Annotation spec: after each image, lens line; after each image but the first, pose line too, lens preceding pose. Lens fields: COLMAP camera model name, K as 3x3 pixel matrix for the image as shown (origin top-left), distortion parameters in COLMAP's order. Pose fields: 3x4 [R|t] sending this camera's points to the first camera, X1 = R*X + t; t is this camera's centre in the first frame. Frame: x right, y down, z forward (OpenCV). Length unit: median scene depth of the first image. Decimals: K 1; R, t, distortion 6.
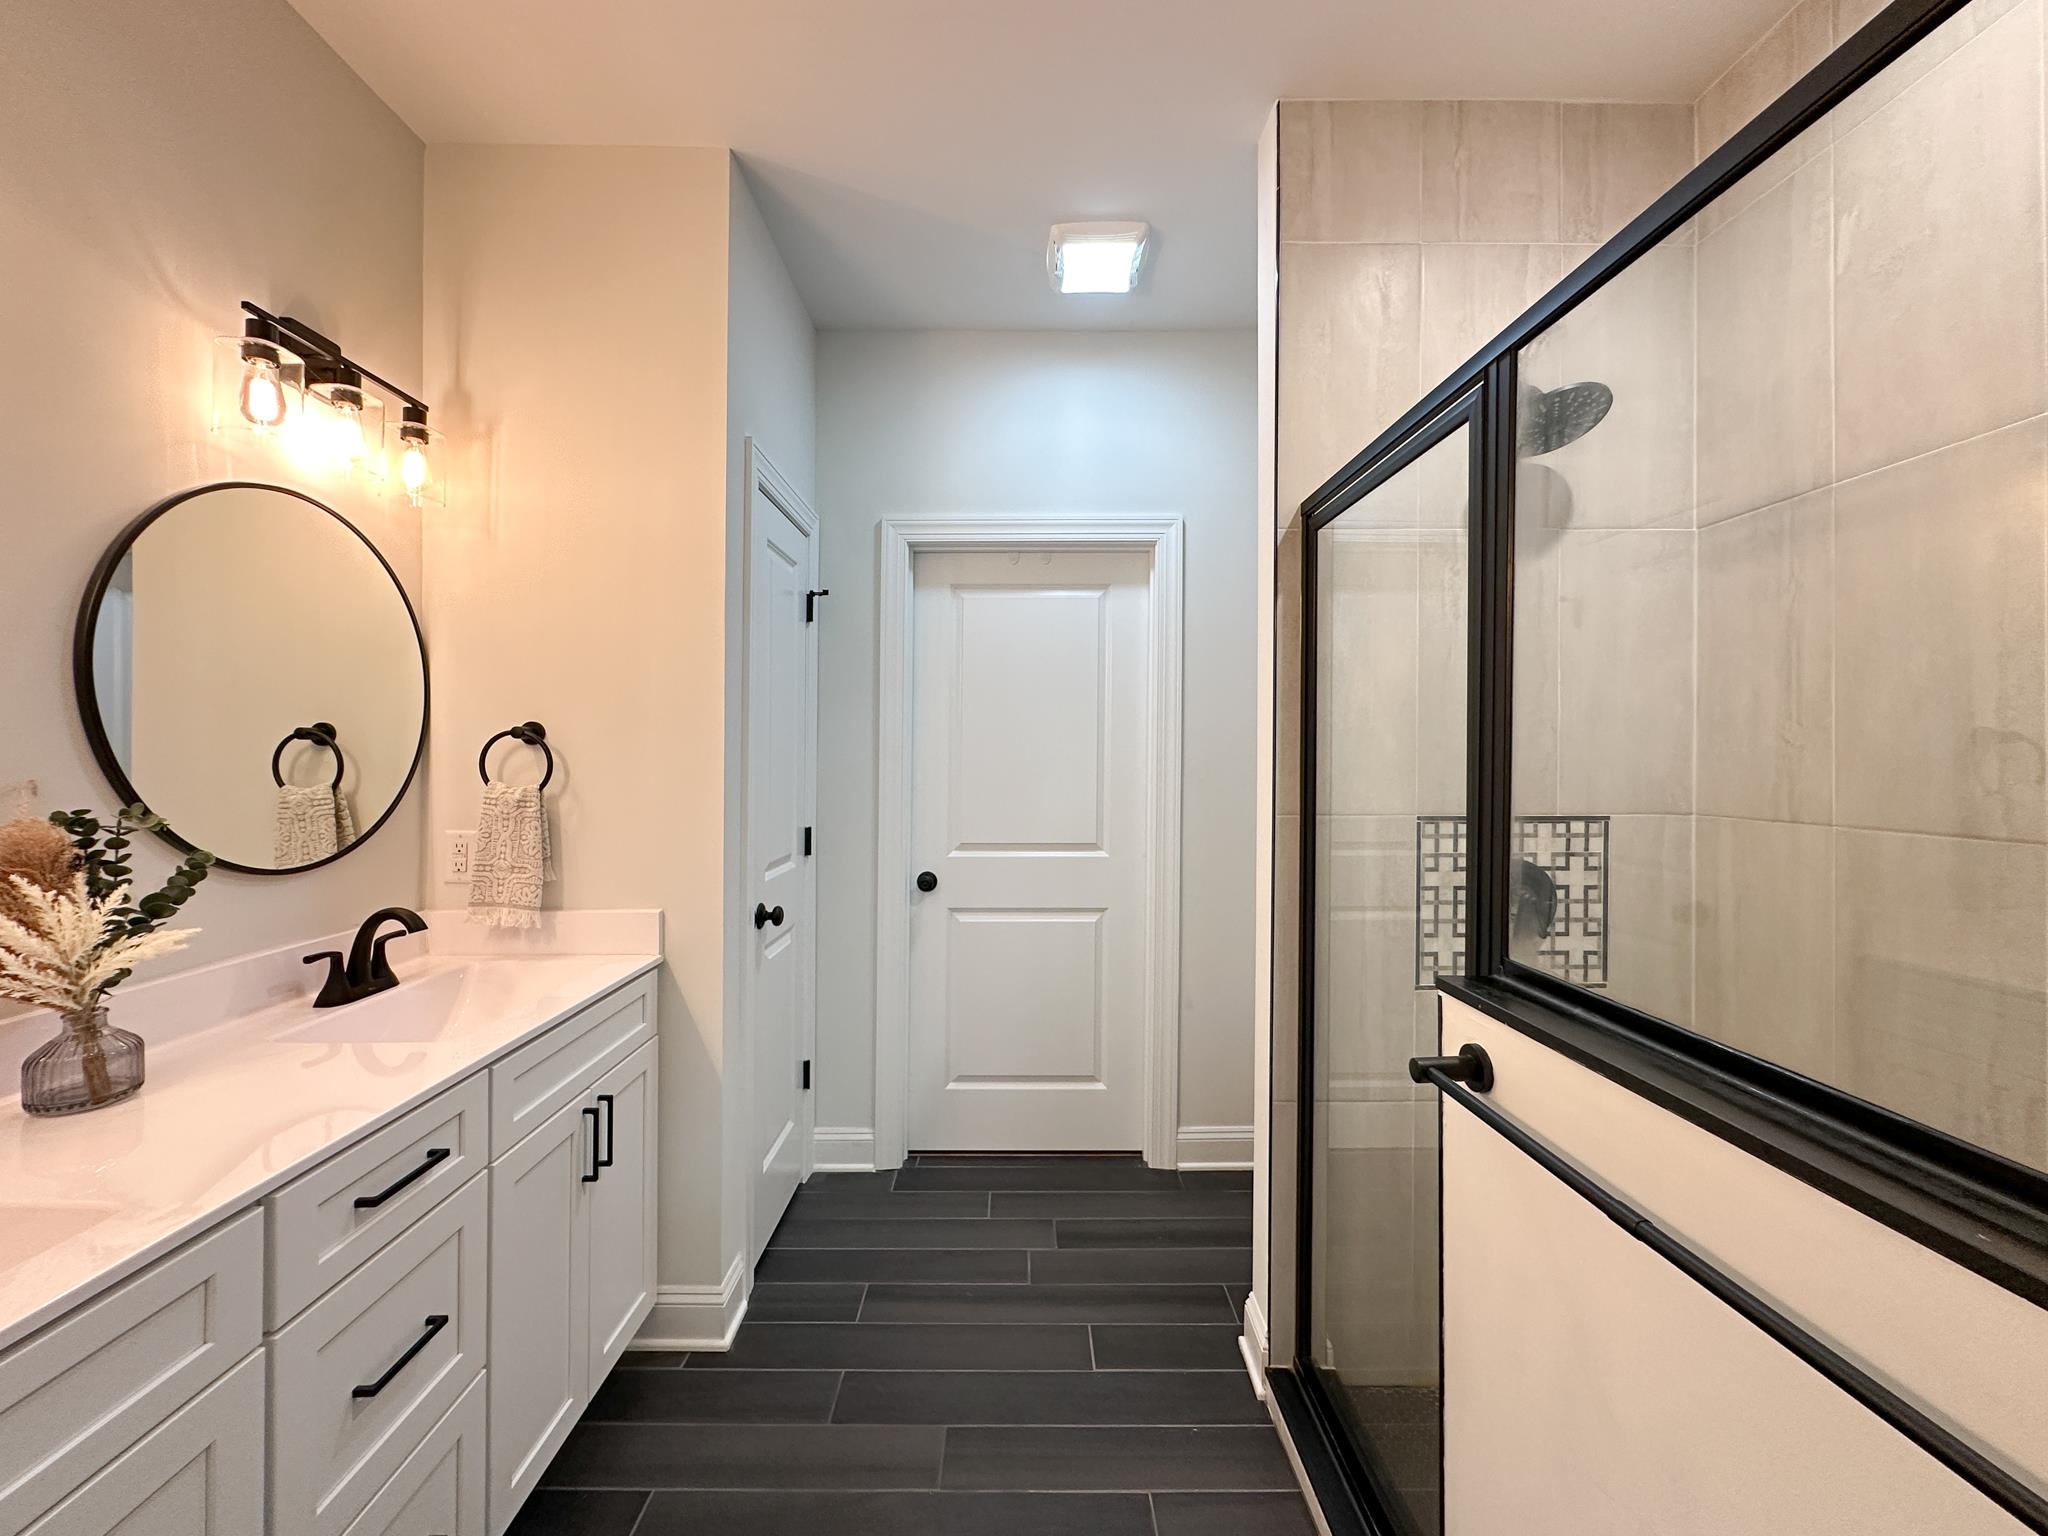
lens RADIAL K [[823.6, 0, 1019.4], [0, 823.6, 748.6], [0, 0, 1]] dist [-0.002903, 0.000849]
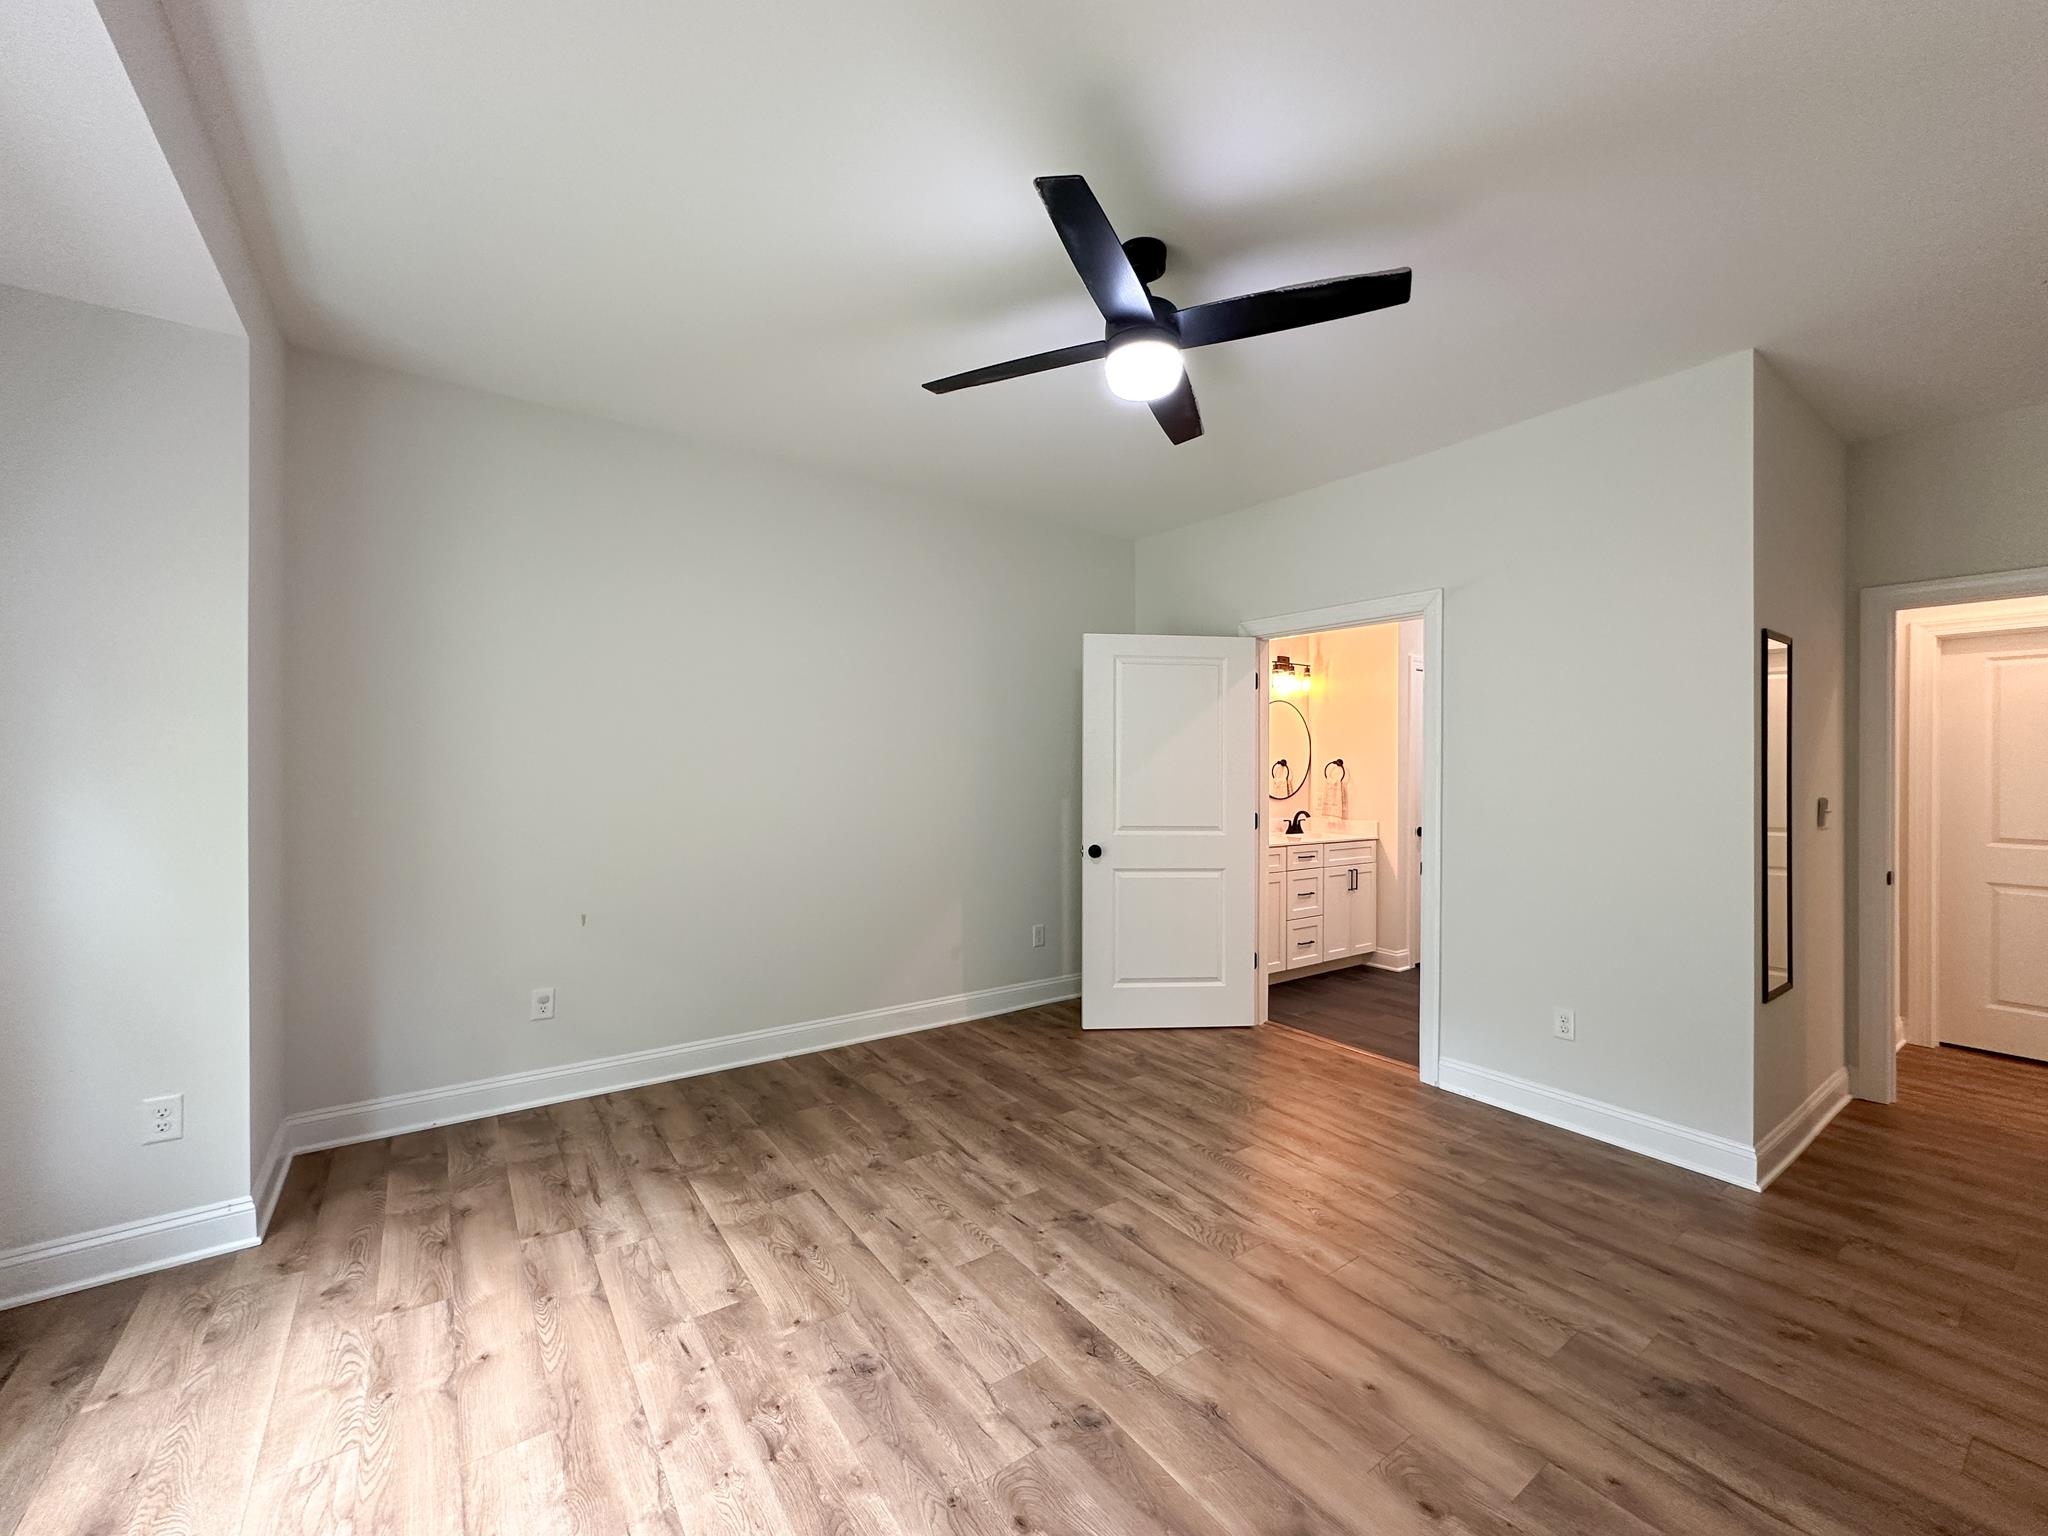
lens RADIAL K [[823.6, 0, 1029.6], [0, 823.6, 751.5], [0, 0, 1]] dist [-0.002903, 0.000849]
pose [[0.583954, -0.008267, -0.811745, 1.416340], [-0.002986, 0.999920, -0.012331, -0.021219], [0.811781, 0.009625, 0.583882, -2.004844]]
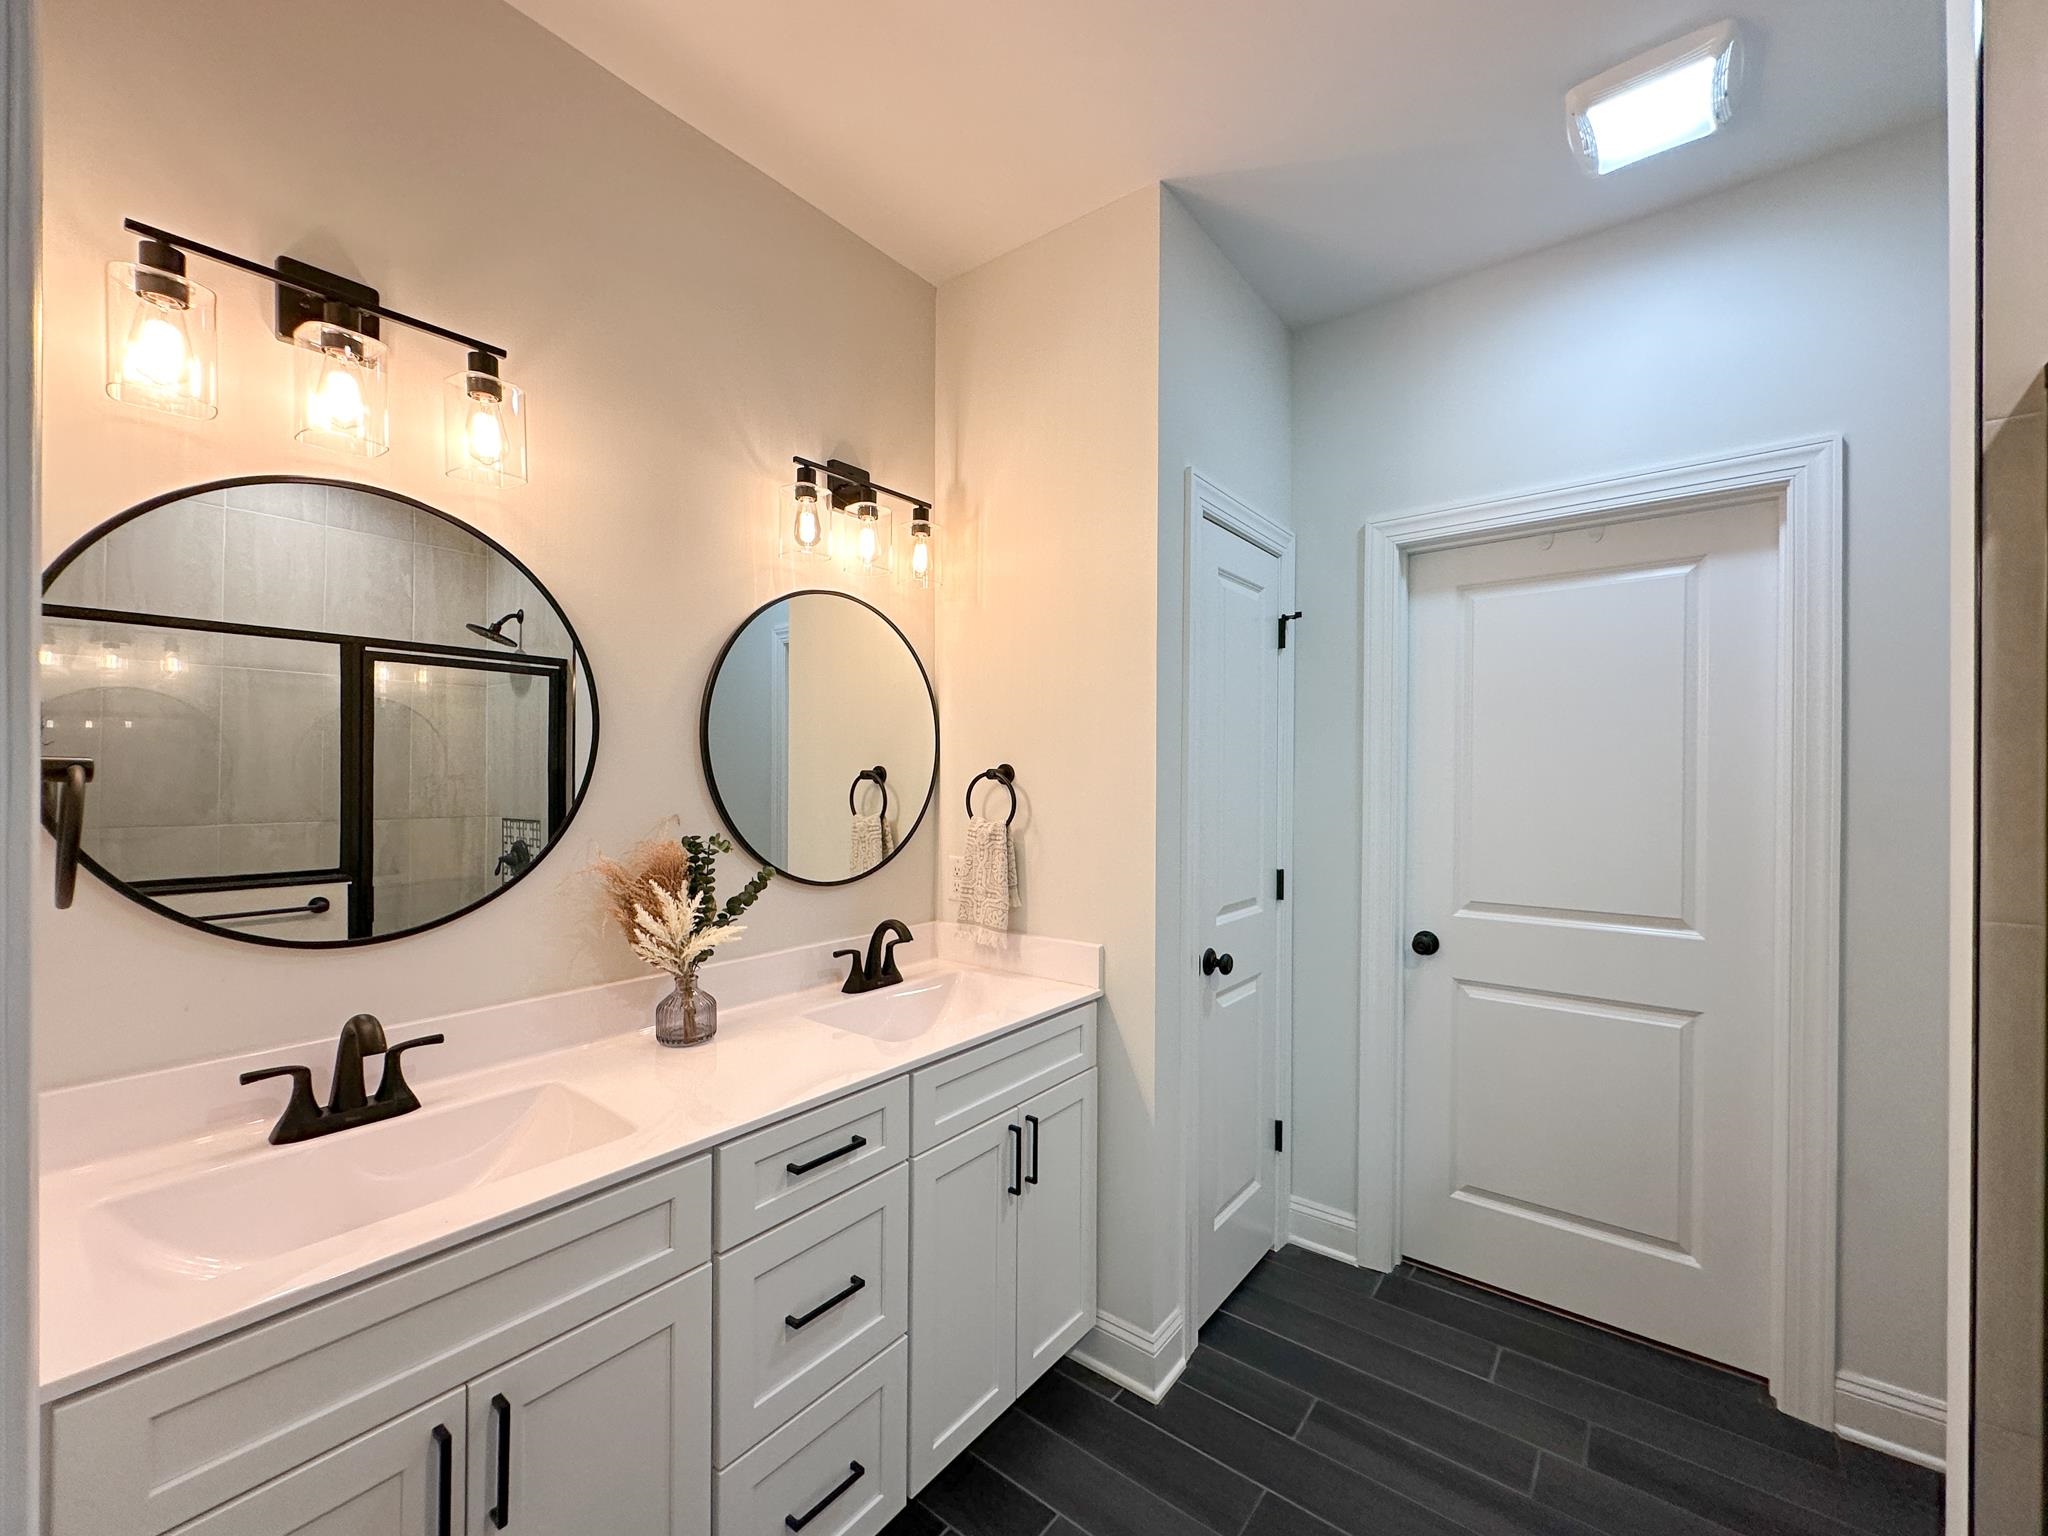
lens RADIAL K [[823.6, 0, 1034.6], [0, 823.6, 767.0], [0, 0, 1]] dist [-0.002903, 0.000849]
pose [[0.788608, -0.004604, -0.614879, 0.150966], [0.002306, 0.999987, -0.004531, -0.026143], [0.614892, 0.002155, 0.788608, 0.150109]]
